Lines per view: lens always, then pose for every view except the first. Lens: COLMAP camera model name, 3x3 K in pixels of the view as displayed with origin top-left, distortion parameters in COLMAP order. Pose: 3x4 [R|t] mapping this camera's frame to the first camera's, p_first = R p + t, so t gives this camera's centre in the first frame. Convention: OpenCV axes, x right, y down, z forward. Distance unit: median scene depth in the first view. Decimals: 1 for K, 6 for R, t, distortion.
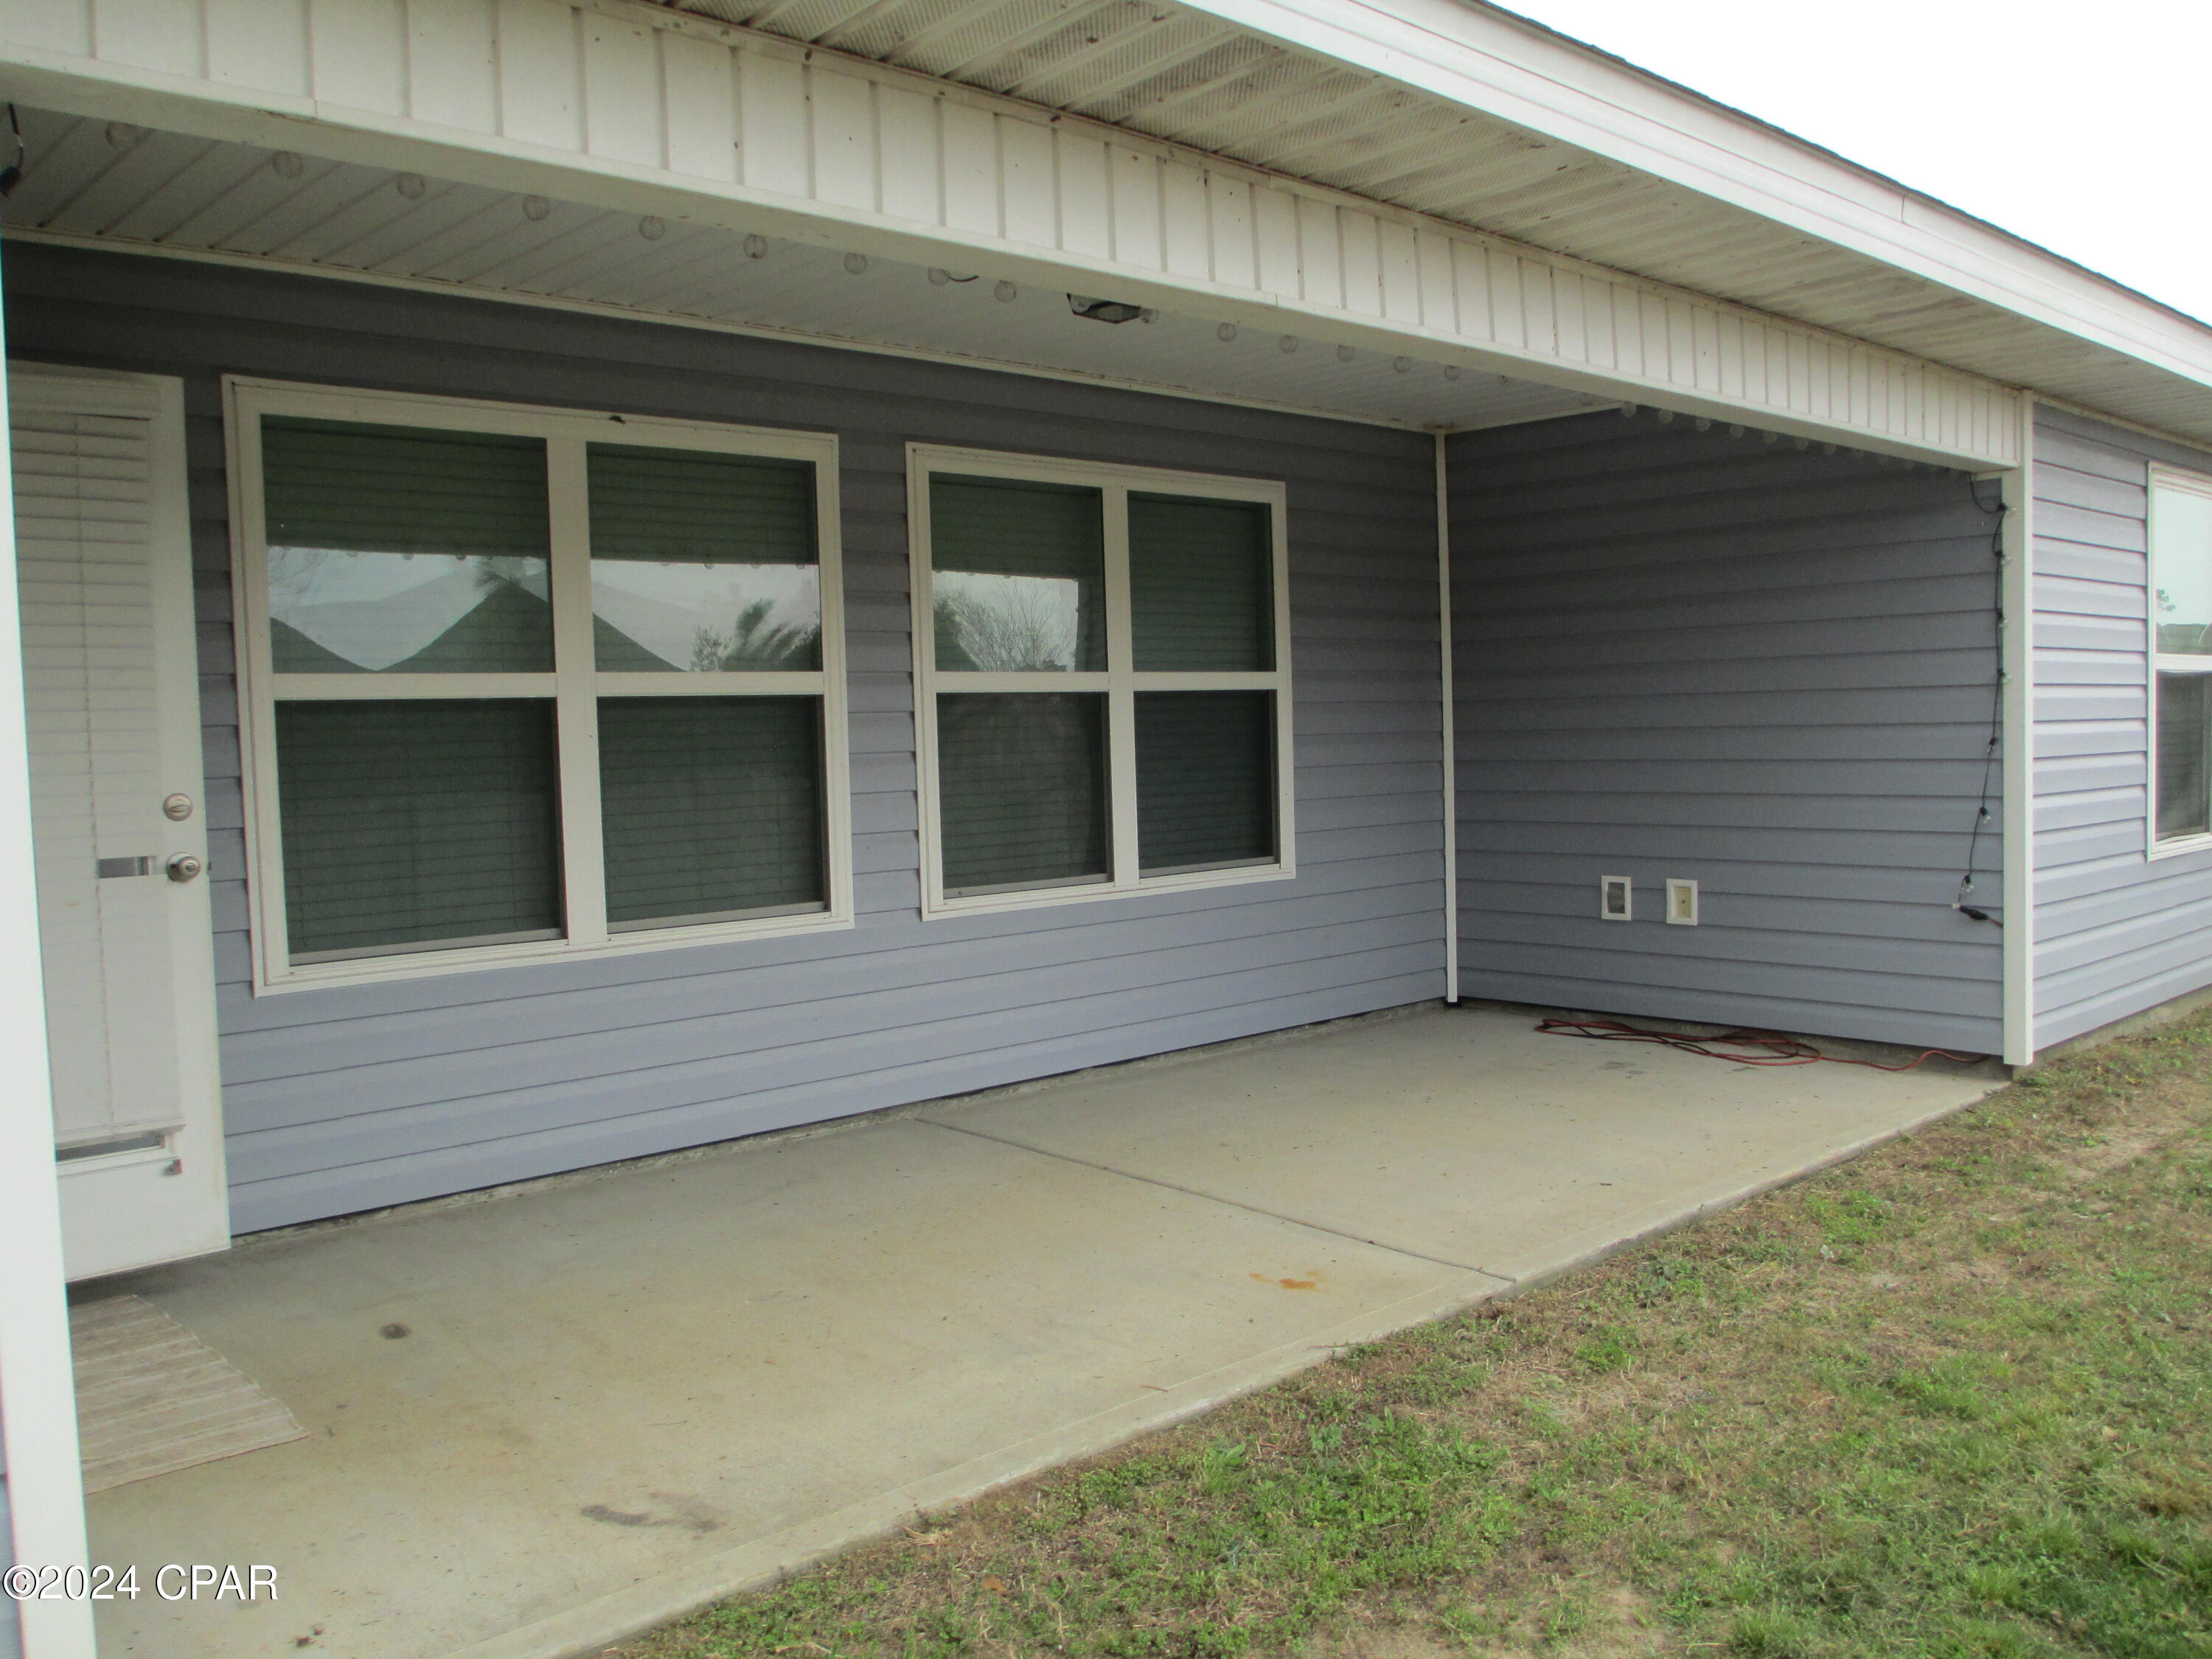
lens RADIAL K [[1839.0, 0, 1125.4], [0, 1839.0, 810.2], [0, 0, 1]] dist [-0.059985, 0.020882]
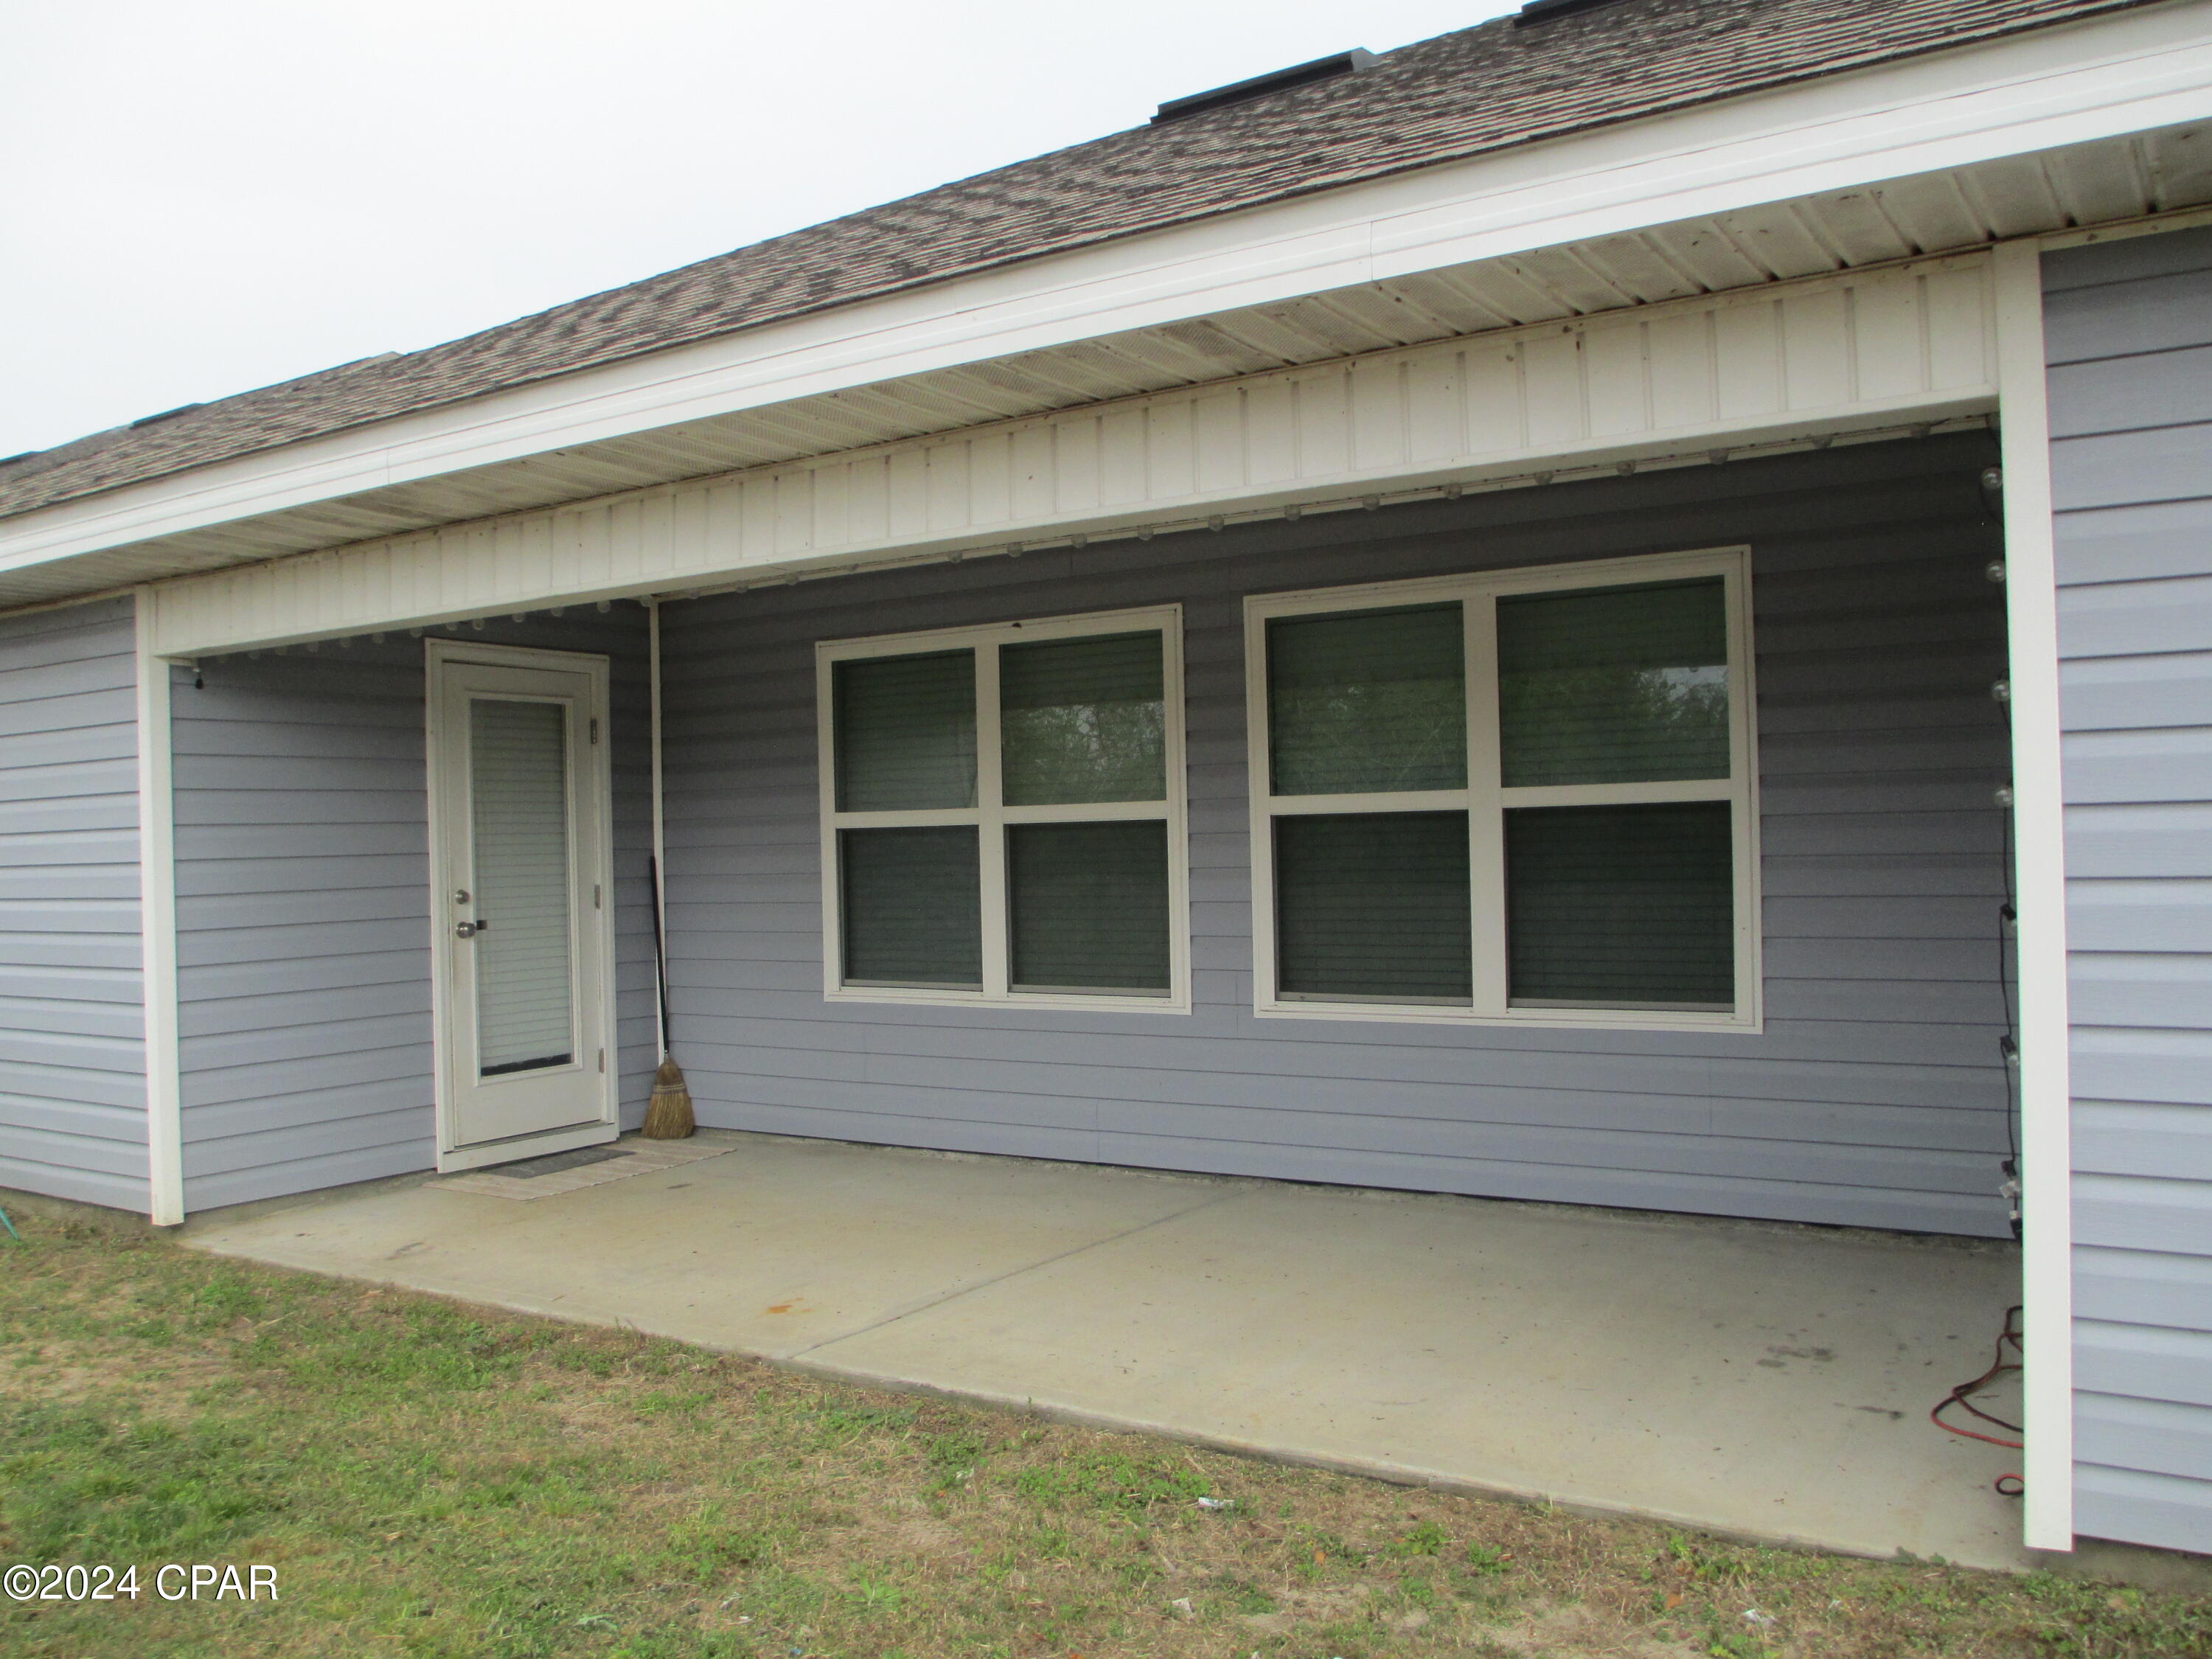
lens RADIAL K [[1839.0, 0, 1102.4], [0, 1839.0, 826.6], [0, 0, 1]] dist [-0.059985, 0.020882]
pose [[0.239641, 0.010176, -0.970808, 0.874883], [-0.029015, 0.999573, 0.003315, -0.052587], [0.970428, 0.027374, 0.239834, 0.577905]]
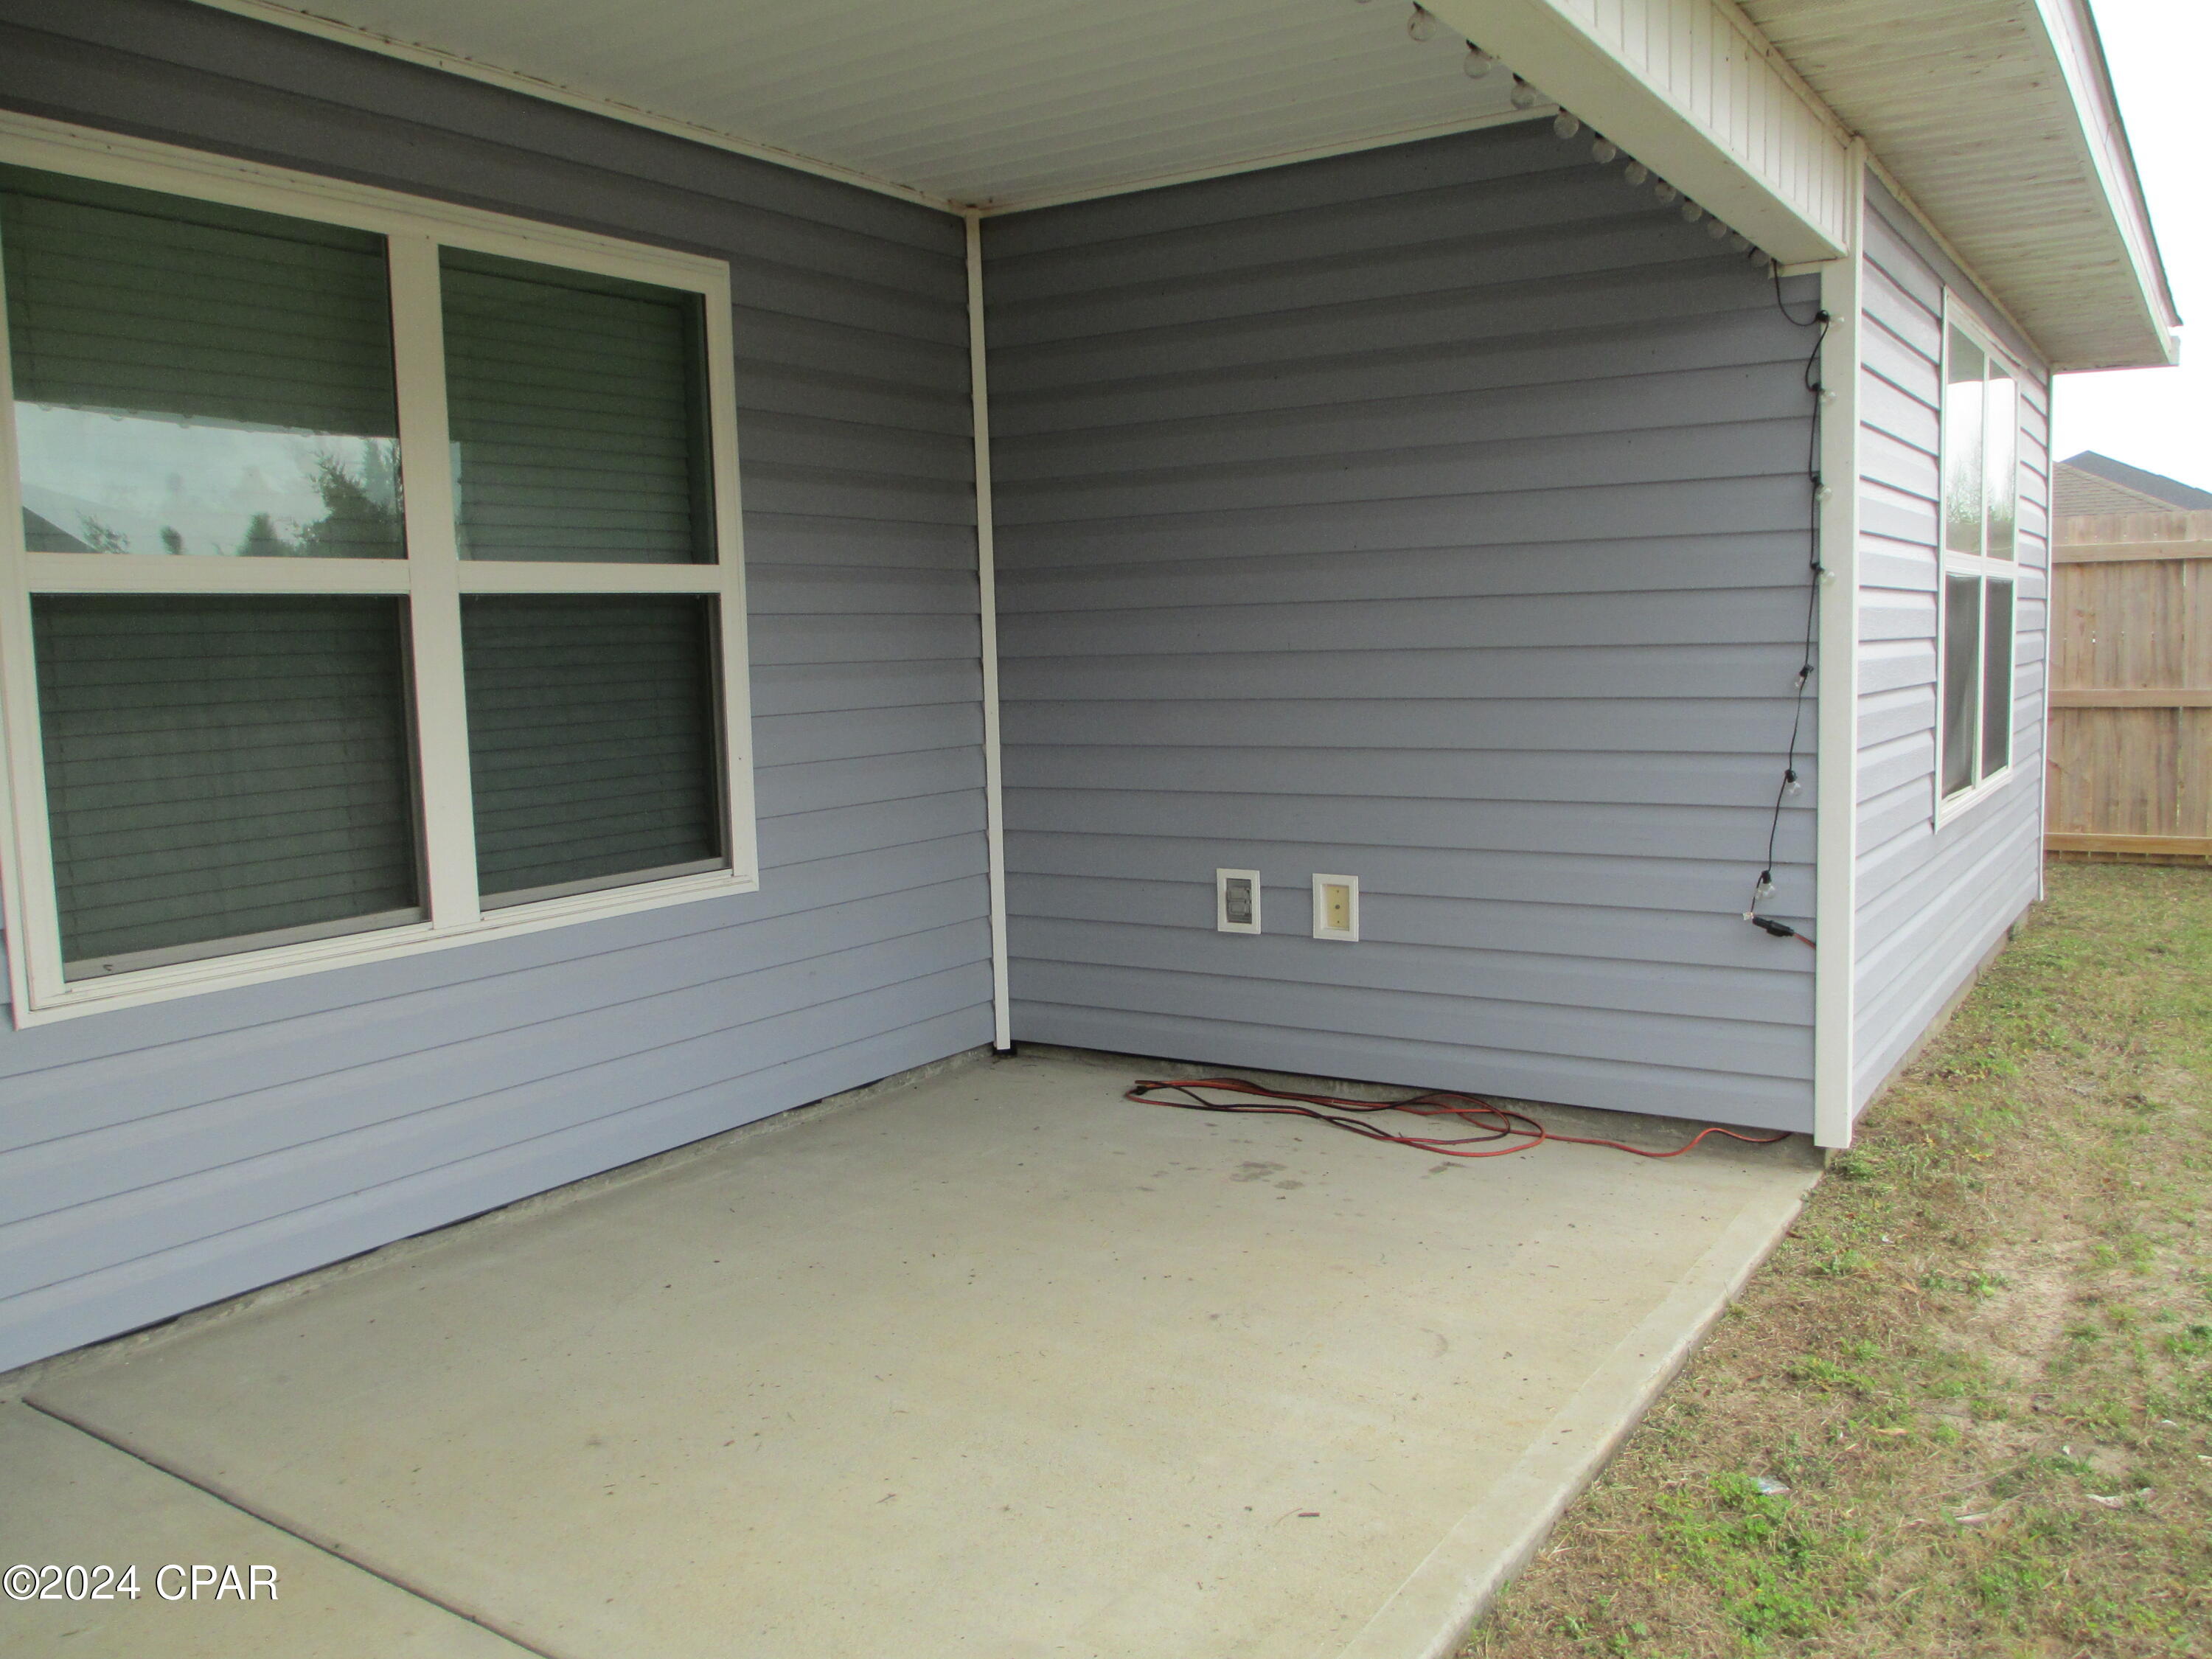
lens RADIAL K [[1839.0, 0, 1149.6], [0, 1839.0, 817.9], [0, 0, 1]] dist [-0.059985, 0.020882]
pose [[0.965250, -0.025892, 0.260041, 0.063979], [0.013800, 0.998742, 0.048218, -0.018358], [-0.260962, -0.042953, 0.964393, 0.382734]]
